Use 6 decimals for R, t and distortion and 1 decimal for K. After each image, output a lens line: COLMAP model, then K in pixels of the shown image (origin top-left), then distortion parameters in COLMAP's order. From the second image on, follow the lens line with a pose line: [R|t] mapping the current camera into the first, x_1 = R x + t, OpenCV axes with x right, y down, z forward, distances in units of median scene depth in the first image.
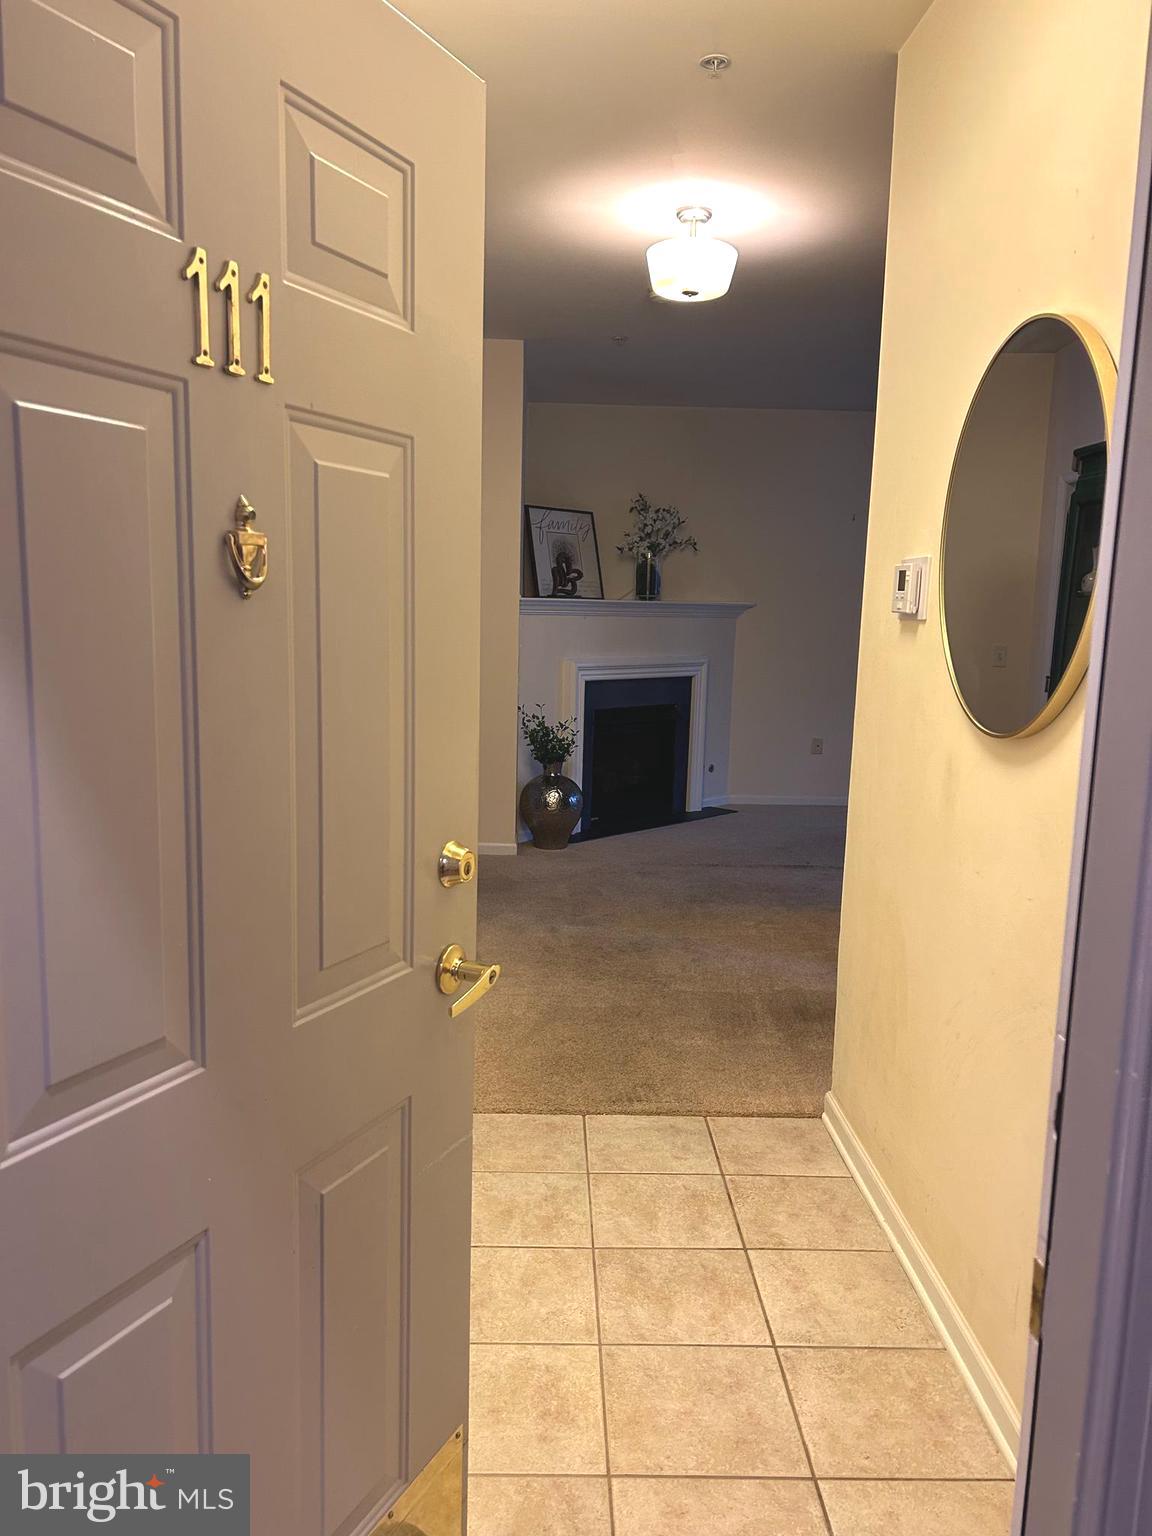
lens RADIAL K [[1151.6, 0, 576.0], [0, 1151.6, 768.0], [0, 0, 1]] dist [0.071471, -0.121422]
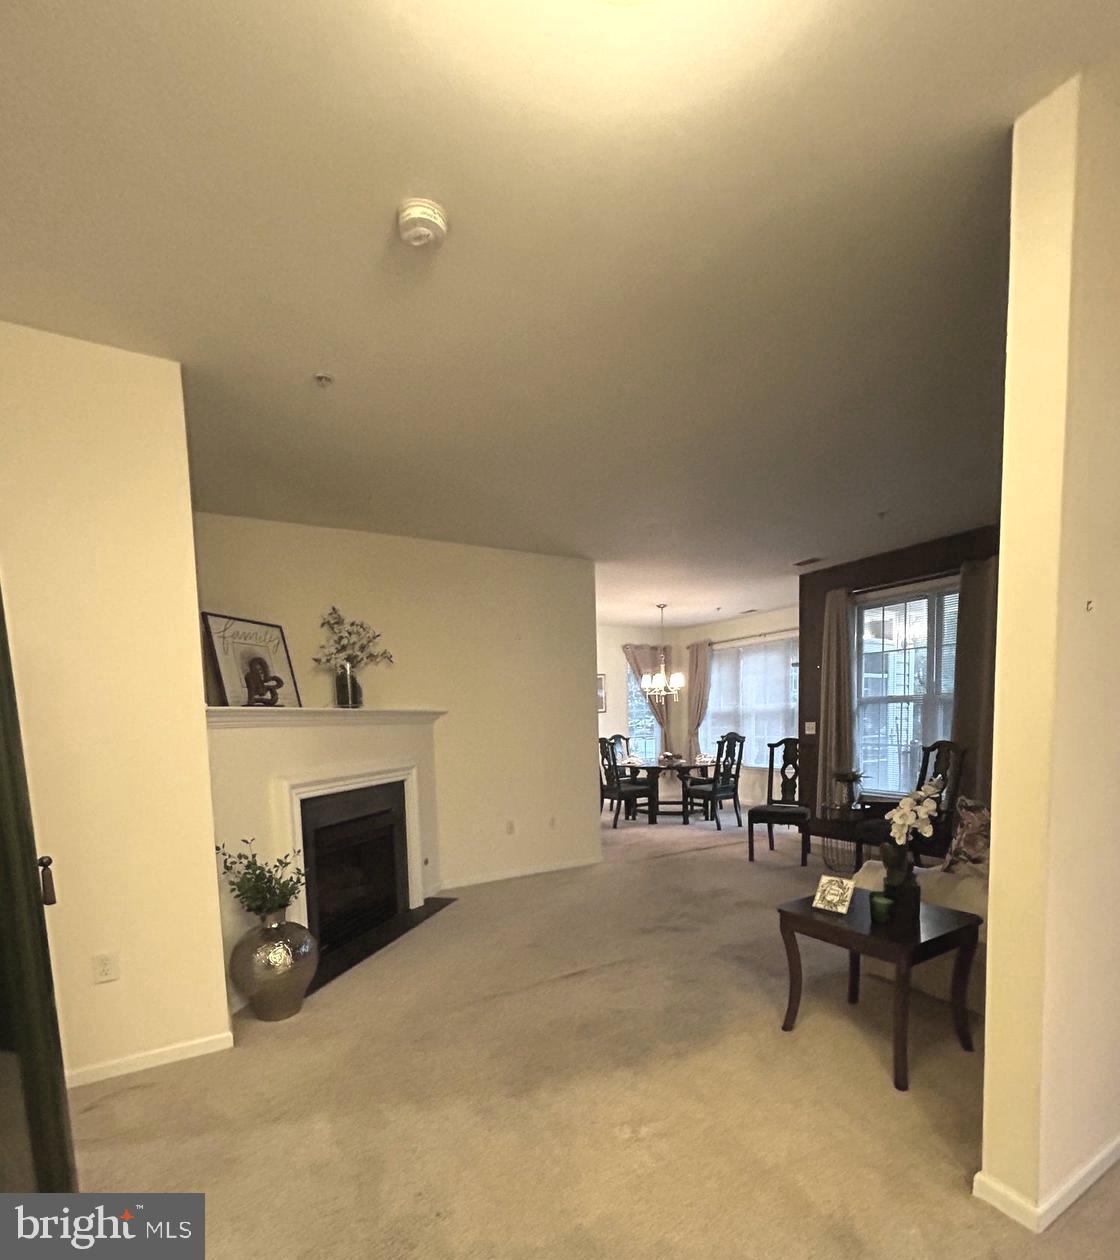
lens RADIAL K [[606.9, 0, 576.5], [0, 606.9, 767.3], [0, 0, 1]] dist [0.000633, -0.009797]
pose [[0.874377, -0.088300, 0.477147, -0.025981], [0.120204, 0.992071, -0.036686, -0.057165], [-0.470124, 0.089432, 0.878058, 0.485591]]
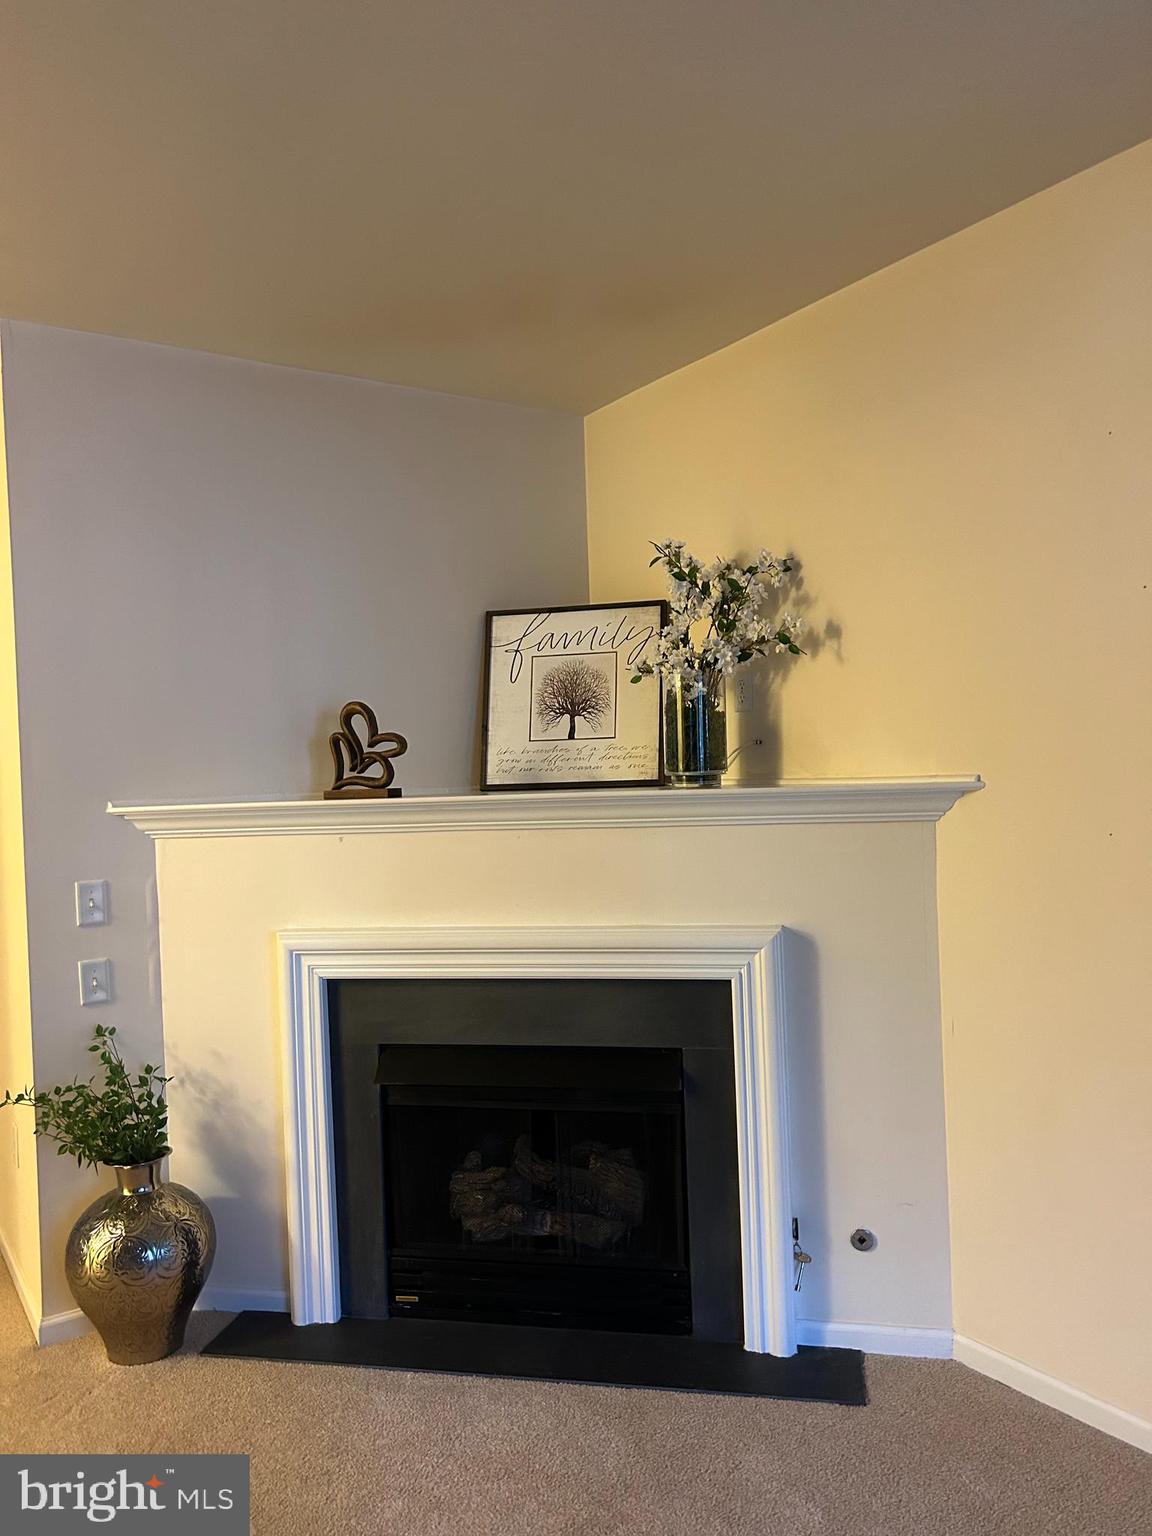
lens RADIAL K [[1169.8, 0, 576.0], [0, 1169.8, 768.0], [0, 0, 1]] dist [0.009039, 0.004935]
pose [[0.529533, -0.047309, -0.846969, 0.441993], [-0.073636, 0.992111, -0.101454, -0.116385], [0.845087, 0.116091, 0.521872, 0.821528]]
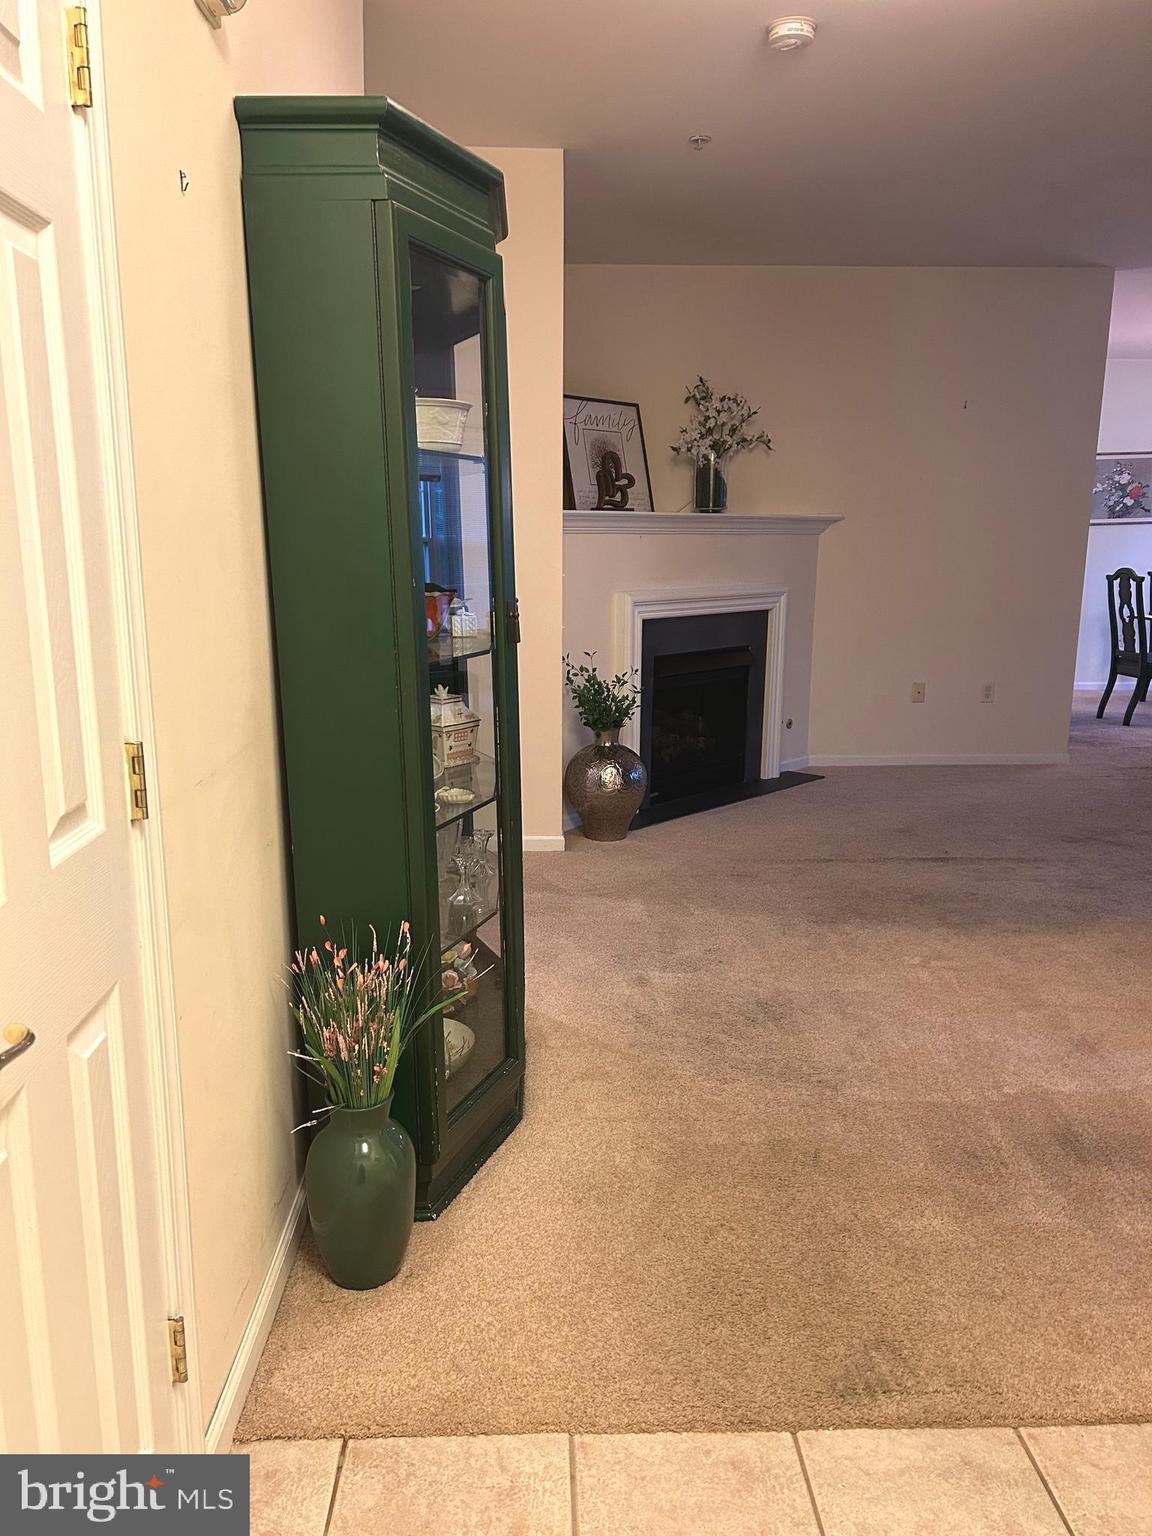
lens RADIAL K [[1151.6, 0, 576.0], [0, 1151.6, 768.0], [0, 0, 1]] dist [0.071471, -0.121422]
pose [[0.999721, -0.023227, 0.004286, -0.041746], [0.022951, 0.998164, 0.056055, -0.020275], [-0.005580, -0.055941, 0.998418, 0.218402]]
